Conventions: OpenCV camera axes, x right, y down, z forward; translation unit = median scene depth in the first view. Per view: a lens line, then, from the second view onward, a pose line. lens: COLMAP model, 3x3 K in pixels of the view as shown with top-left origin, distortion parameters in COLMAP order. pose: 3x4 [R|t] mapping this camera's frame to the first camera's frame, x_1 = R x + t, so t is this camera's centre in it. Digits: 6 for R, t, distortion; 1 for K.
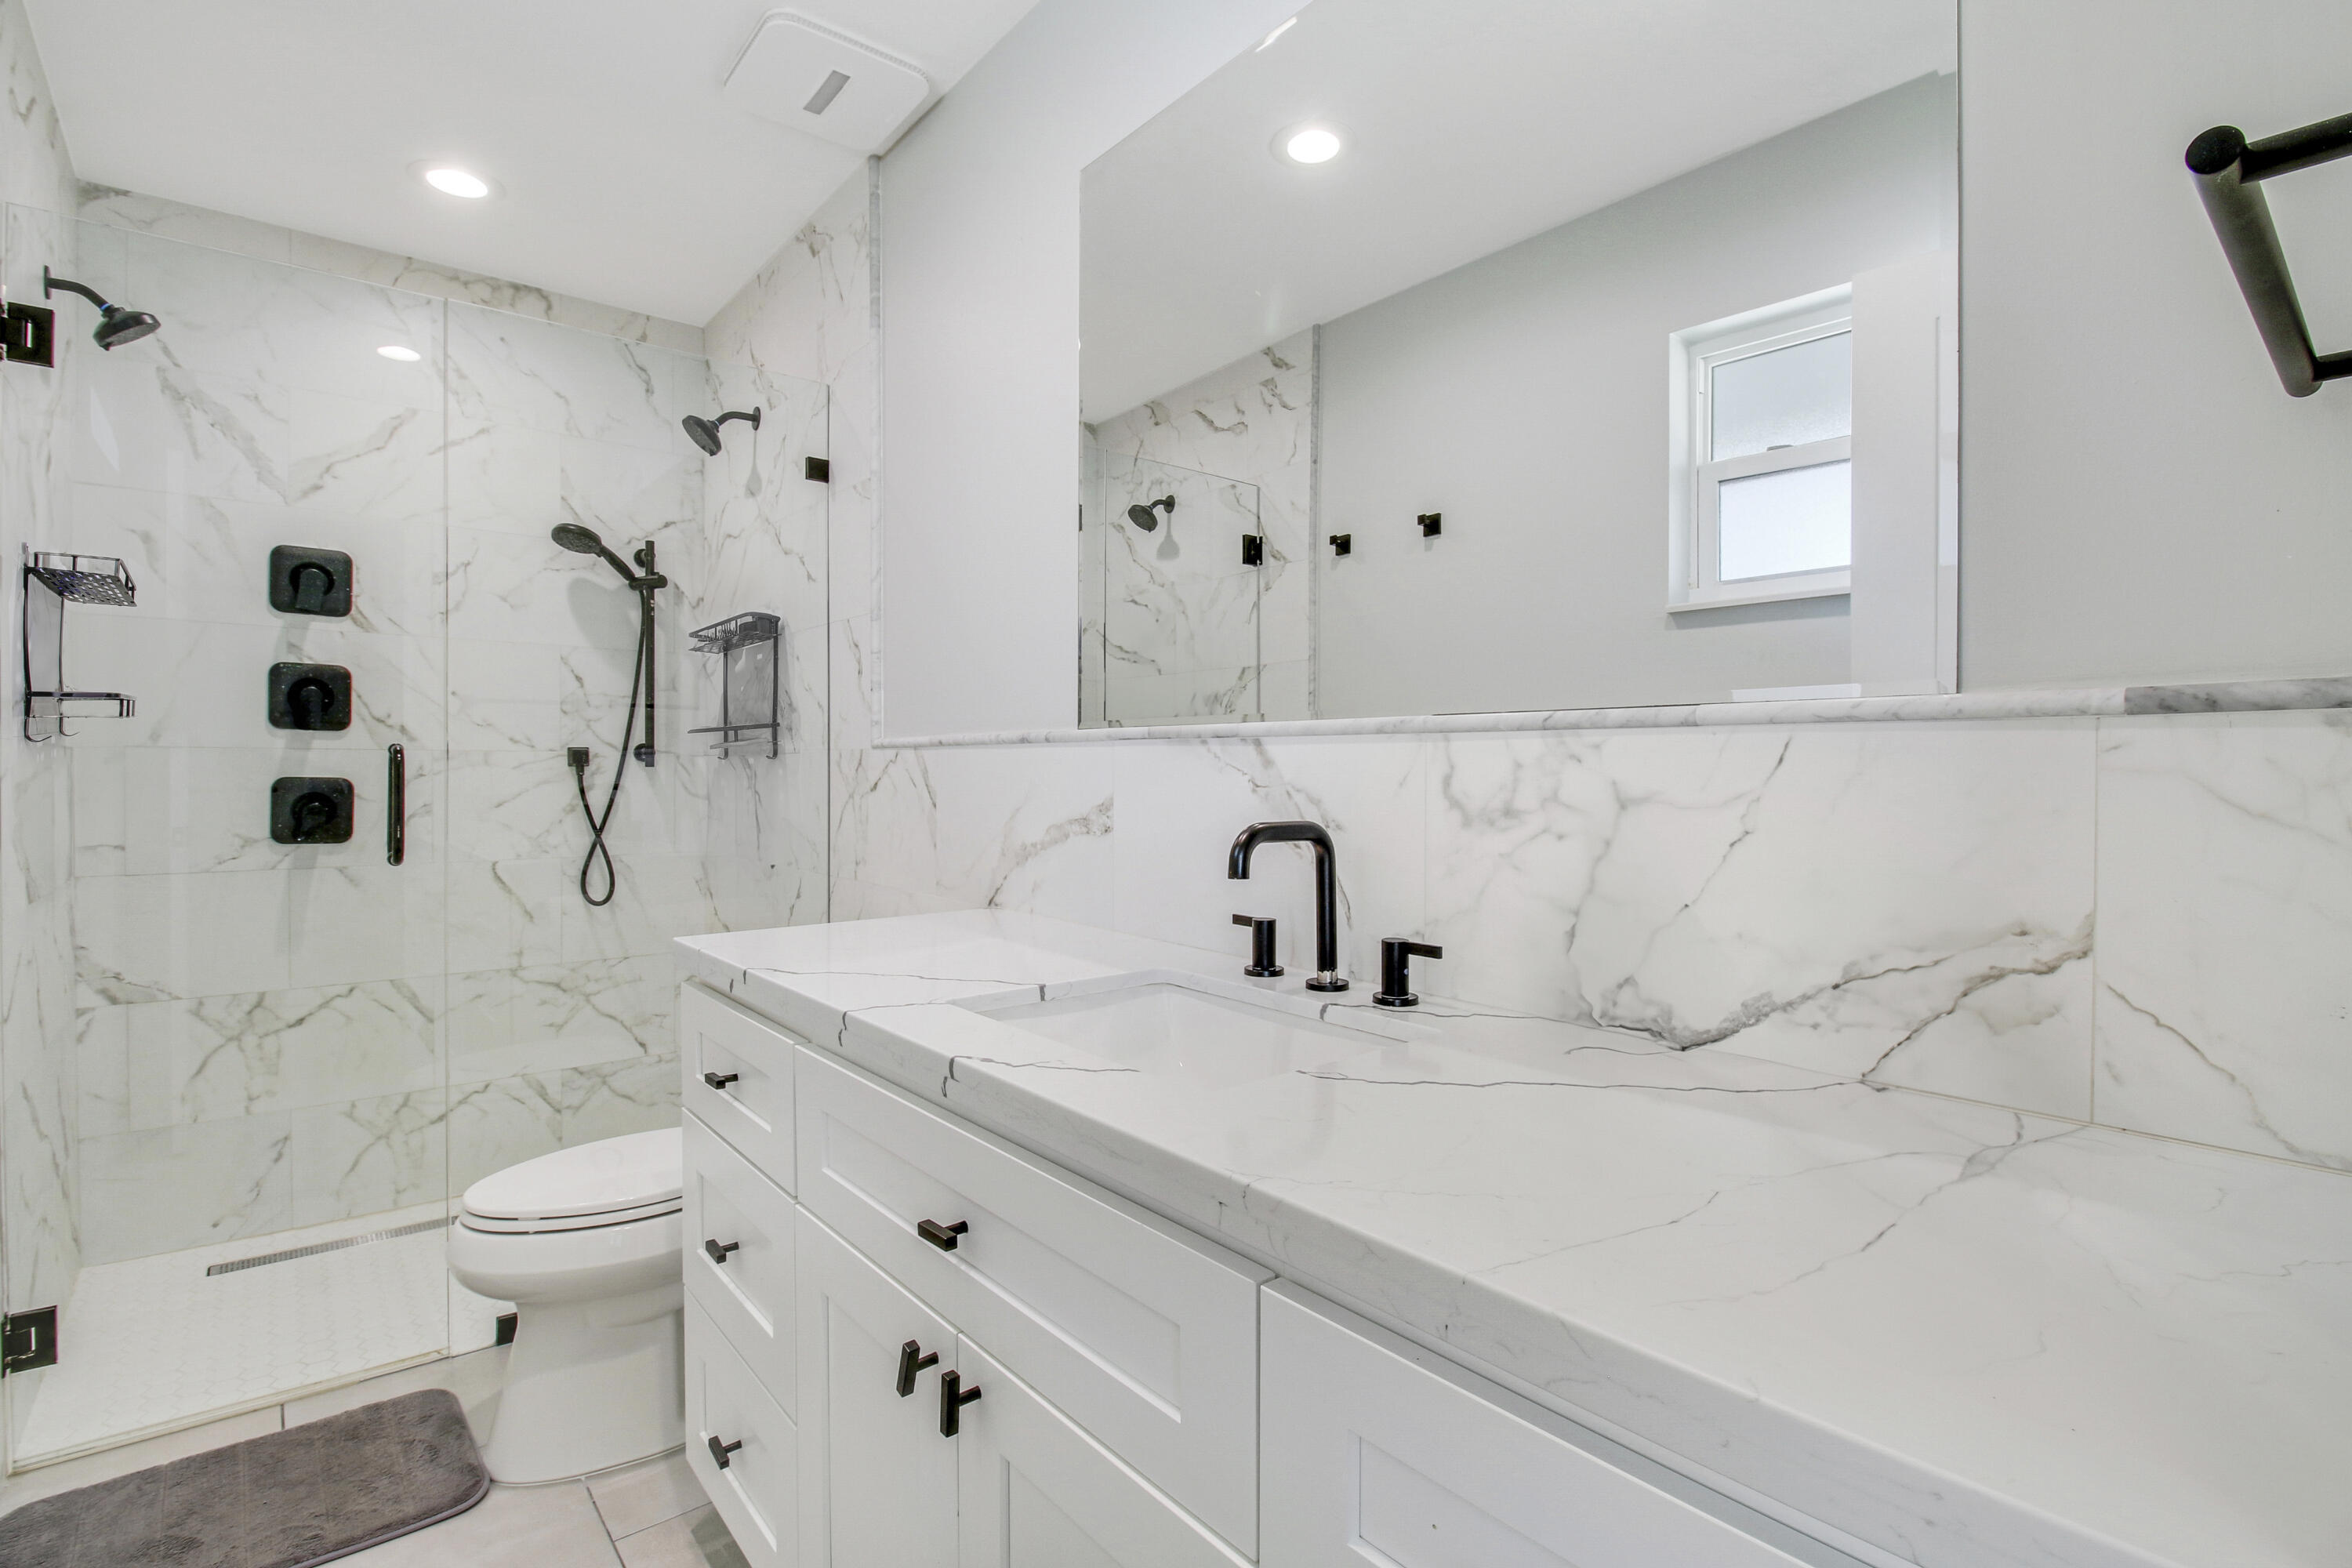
lens RADIAL K [[1106.3, 0, 1180.0], [0, 1106.3, 779.9], [0, 0, 1]] dist [-0.001458, -0.011216]
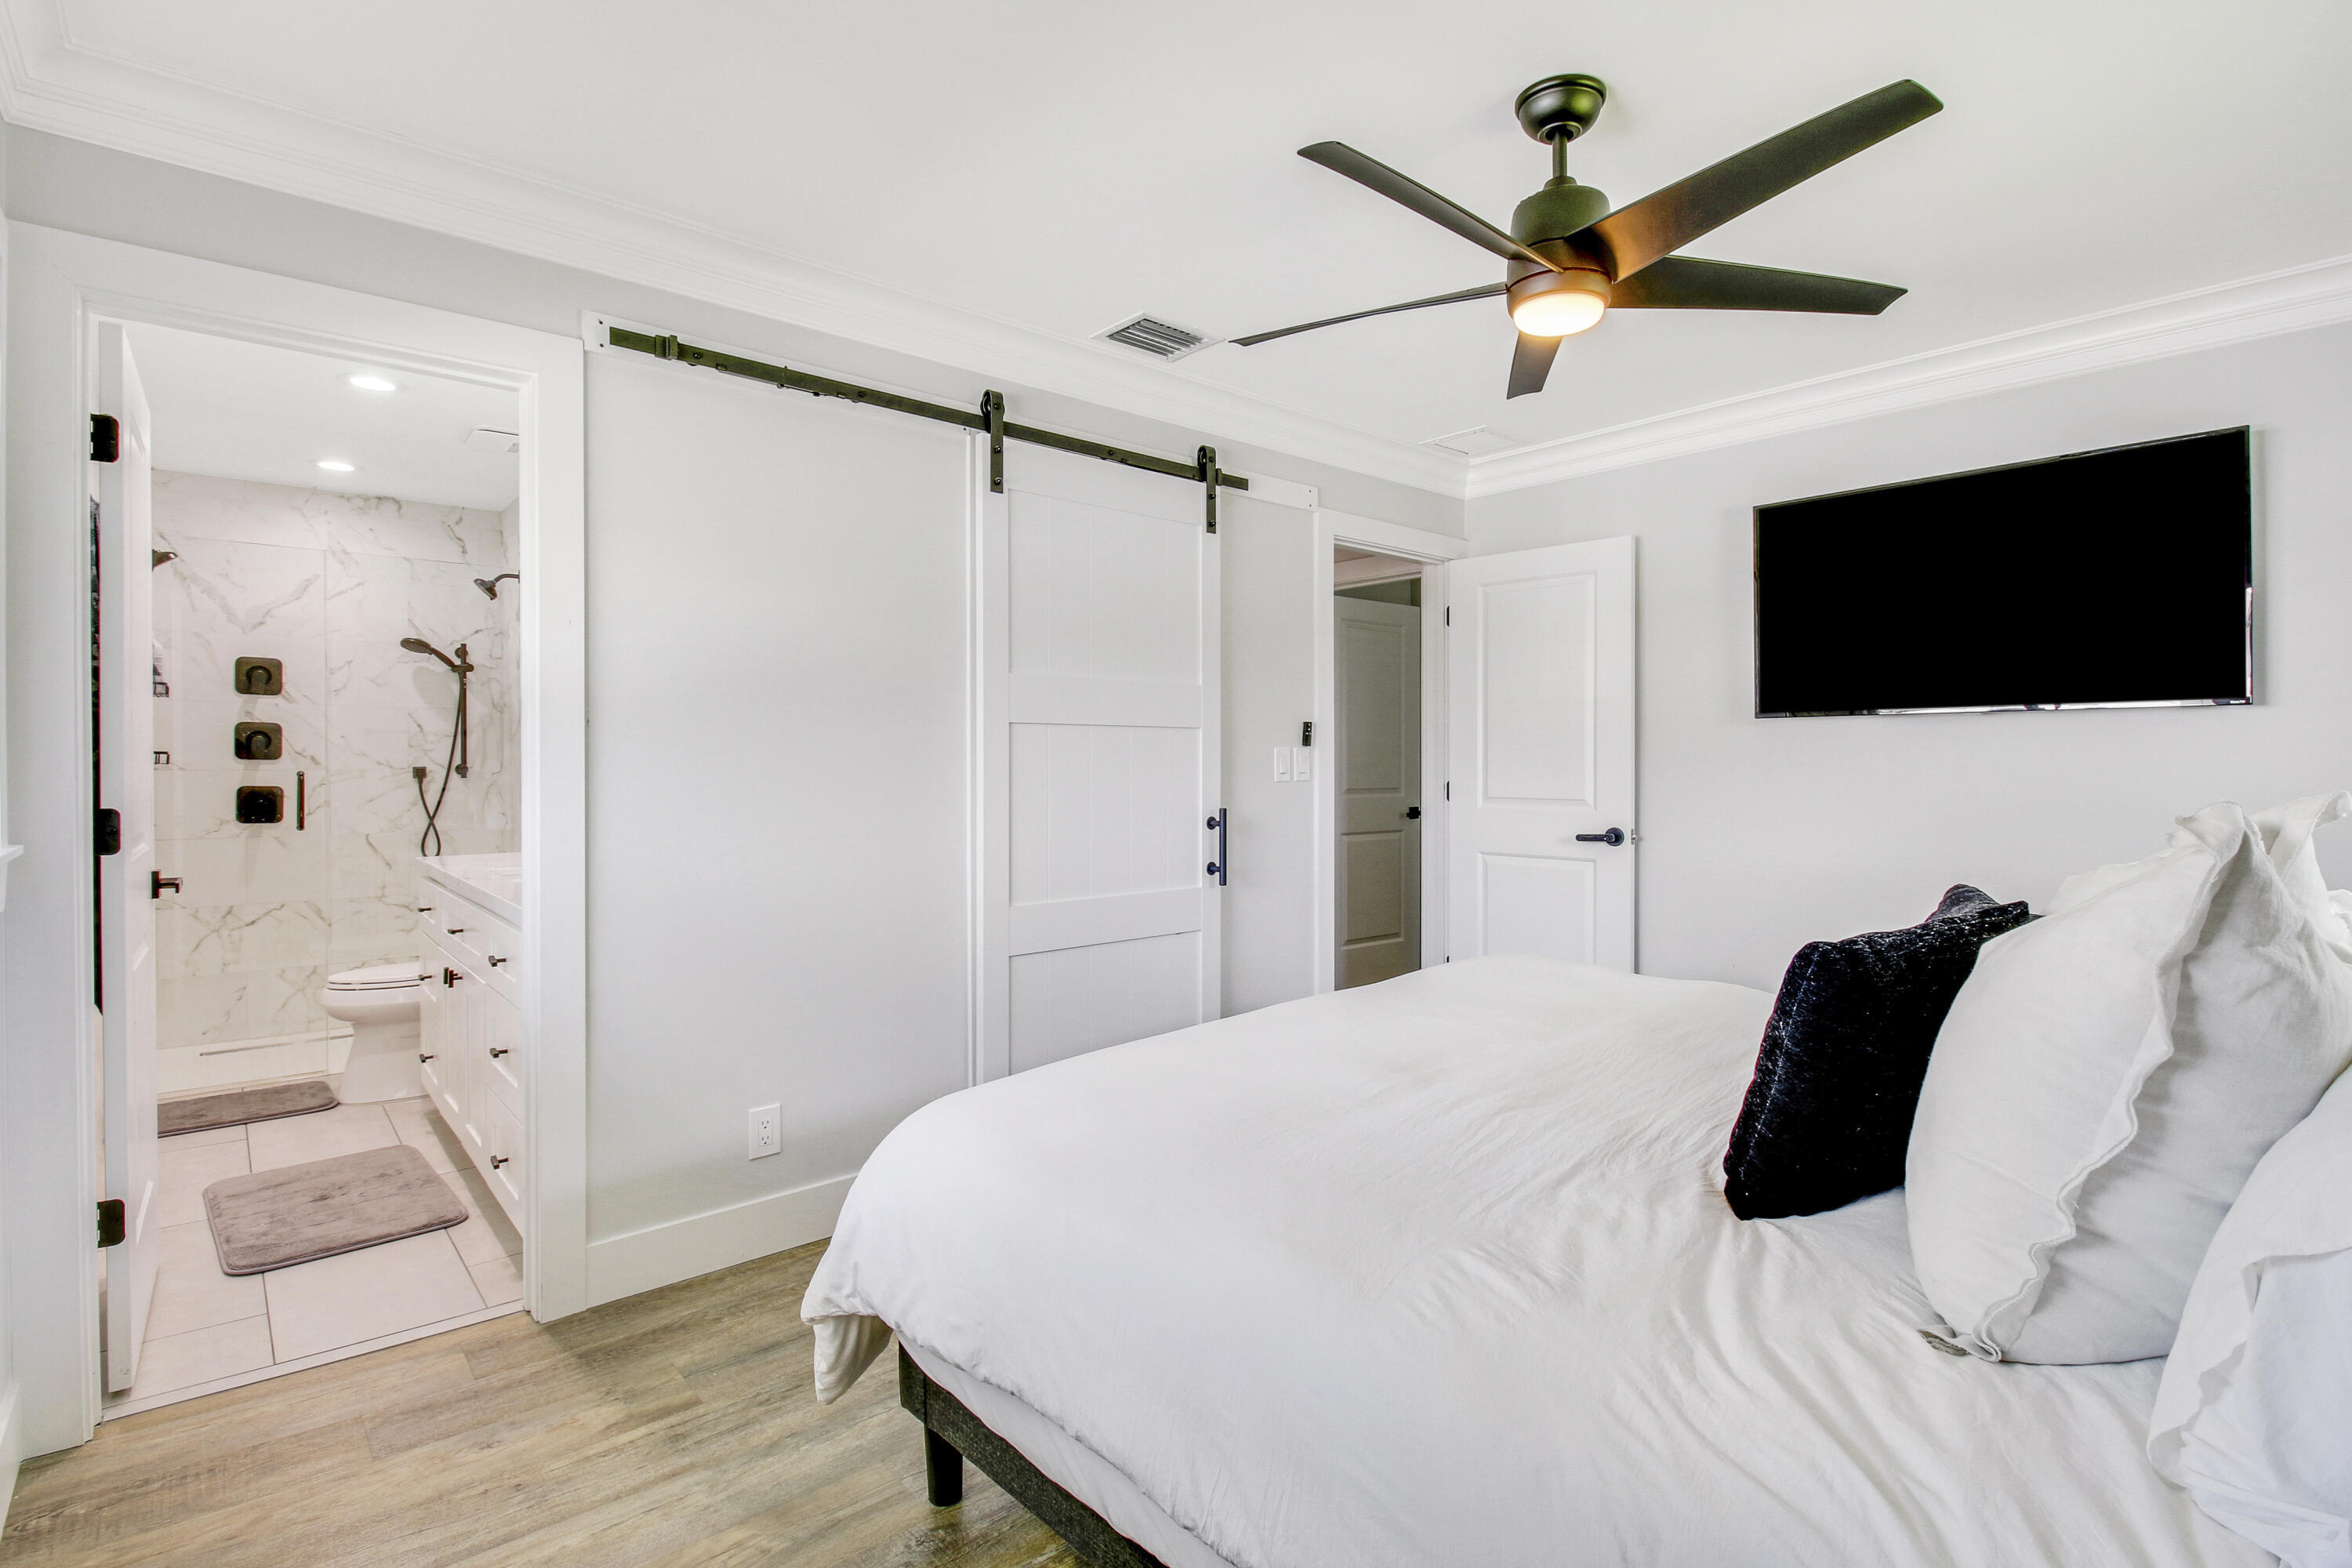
lens RADIAL K [[1106.3, 0, 1175.6], [0, 1106.3, 777.1], [0, 0, 1]] dist [-0.001458, -0.011216]
pose [[0.999670, -0.001042, 0.025678, 0.589752], [0.000998, 0.999998, 0.001731, -0.016208], [-0.025680, -0.001705, 0.999669, -0.742805]]
